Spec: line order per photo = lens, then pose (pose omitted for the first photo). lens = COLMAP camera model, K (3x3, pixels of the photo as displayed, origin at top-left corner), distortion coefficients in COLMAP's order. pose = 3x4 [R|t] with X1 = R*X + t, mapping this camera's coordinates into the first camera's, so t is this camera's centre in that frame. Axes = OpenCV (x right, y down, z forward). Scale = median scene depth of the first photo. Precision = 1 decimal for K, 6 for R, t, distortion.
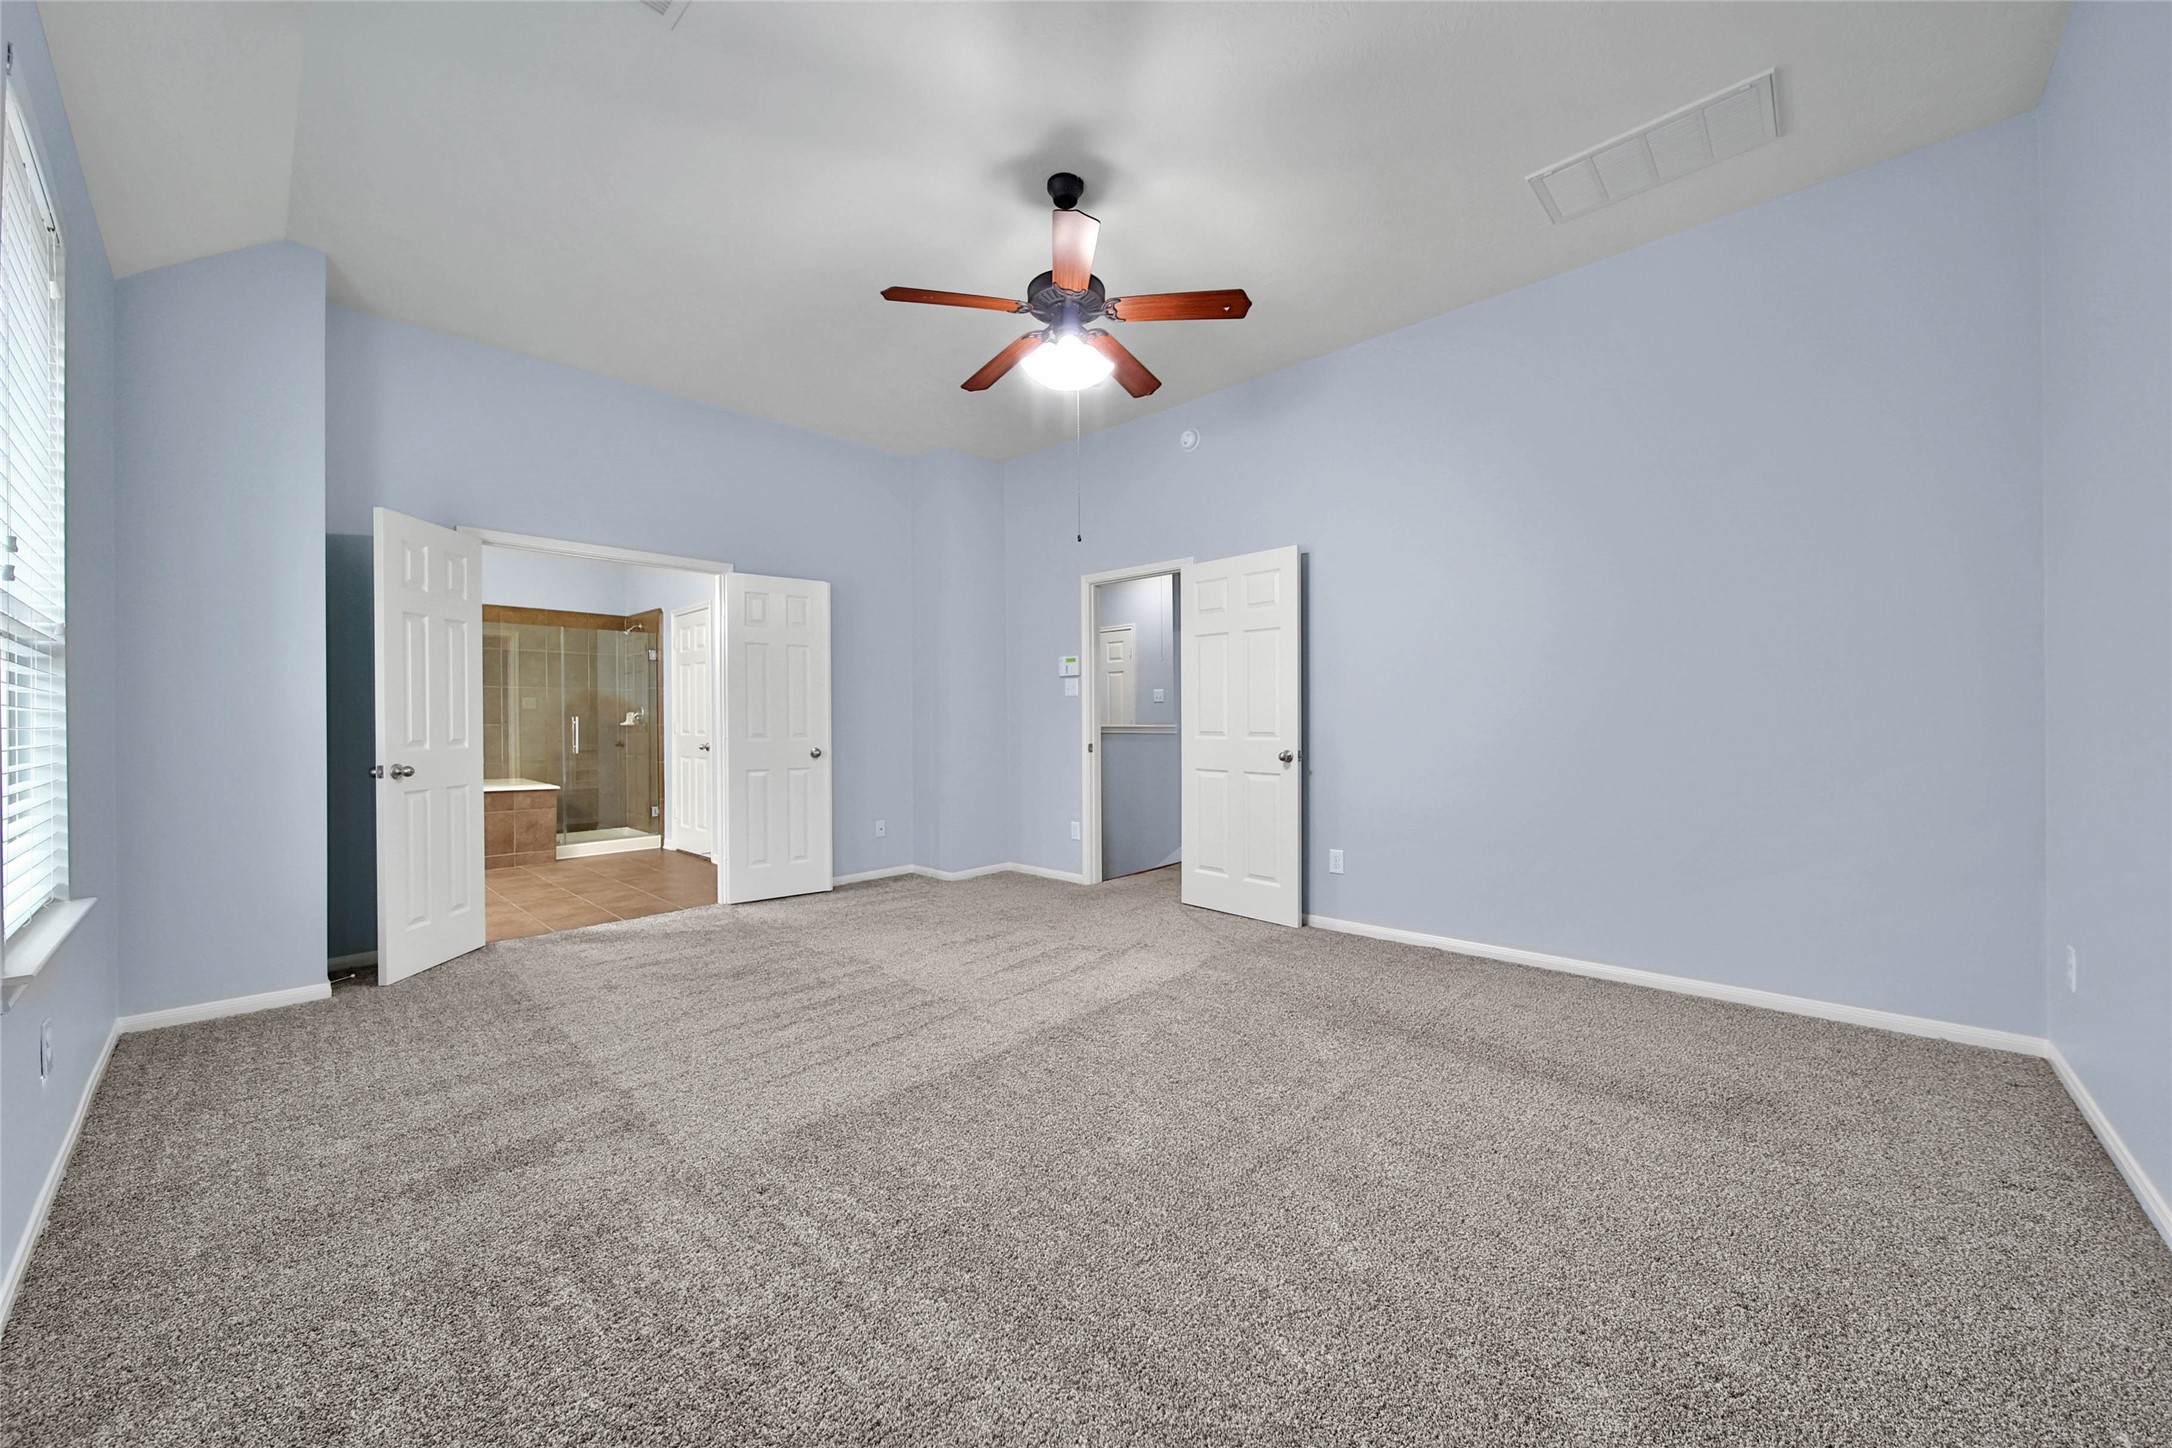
lens RADIAL K [[797.8, 0, 1087.4], [0, 797.8, 723.1], [0, 0, 1]] dist [-0.002081, -0.000353]
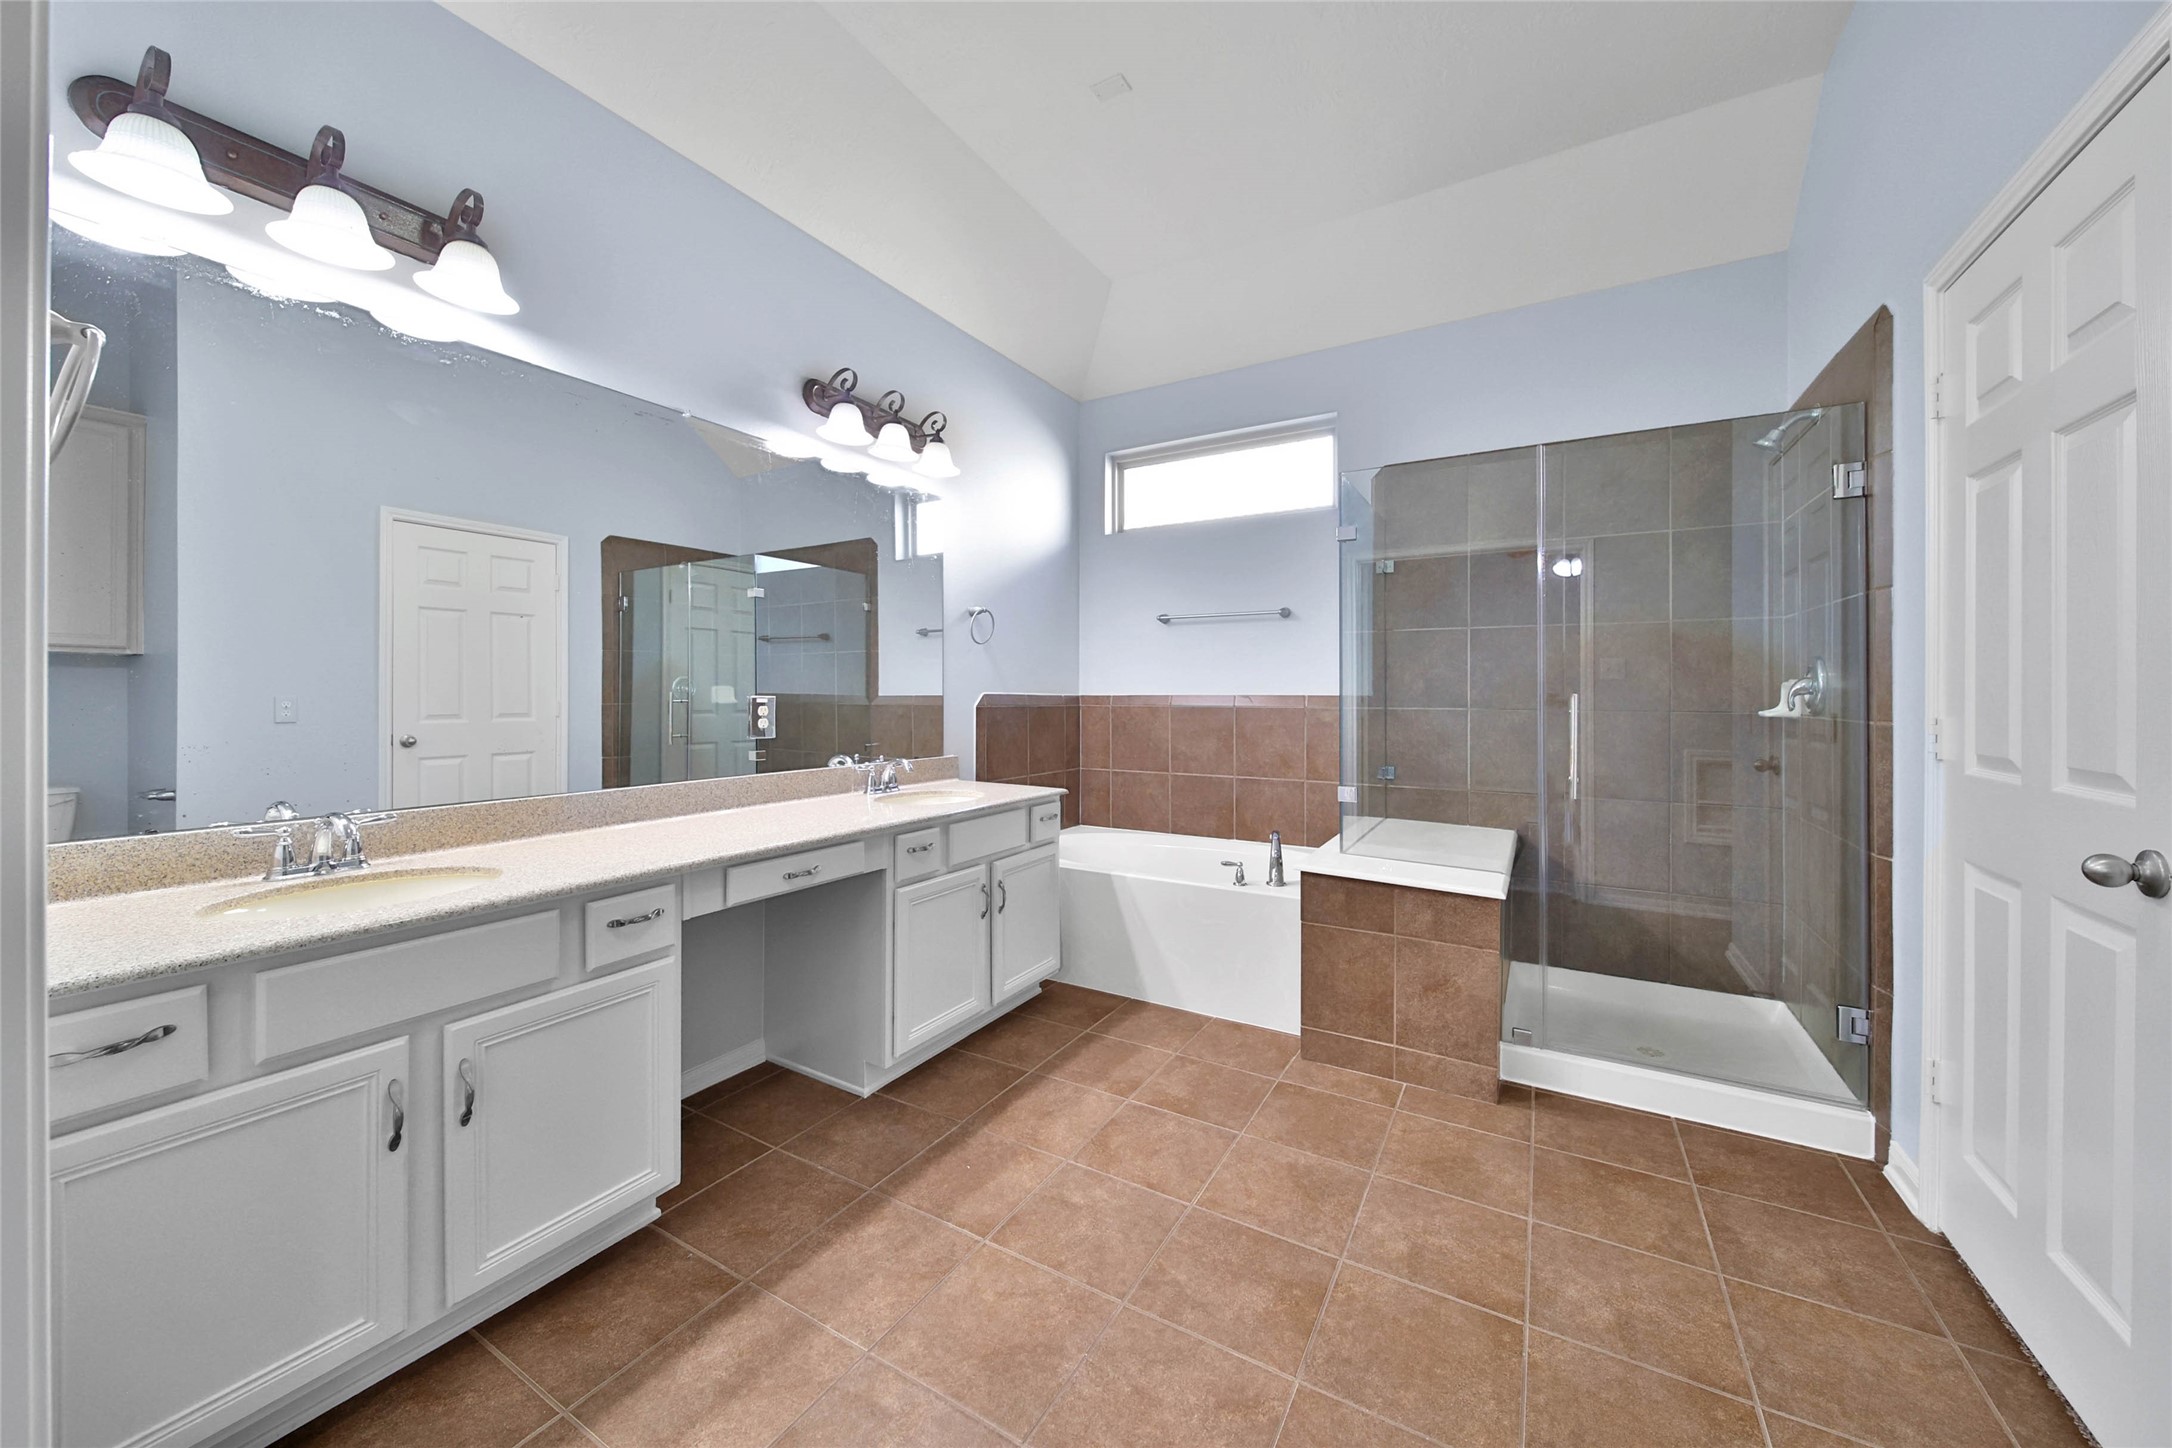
lens RADIAL K [[797.8, 0, 1071.5], [0, 797.8, 694.8], [0, 0, 1]] dist [-0.002081, -0.000353]
pose [[0.215274, 0.003651, -0.976547, -0.322891], [-0.005210, 0.999983, 0.002590, -0.007452], [0.976540, 0.004530, 0.215289, 0.661476]]
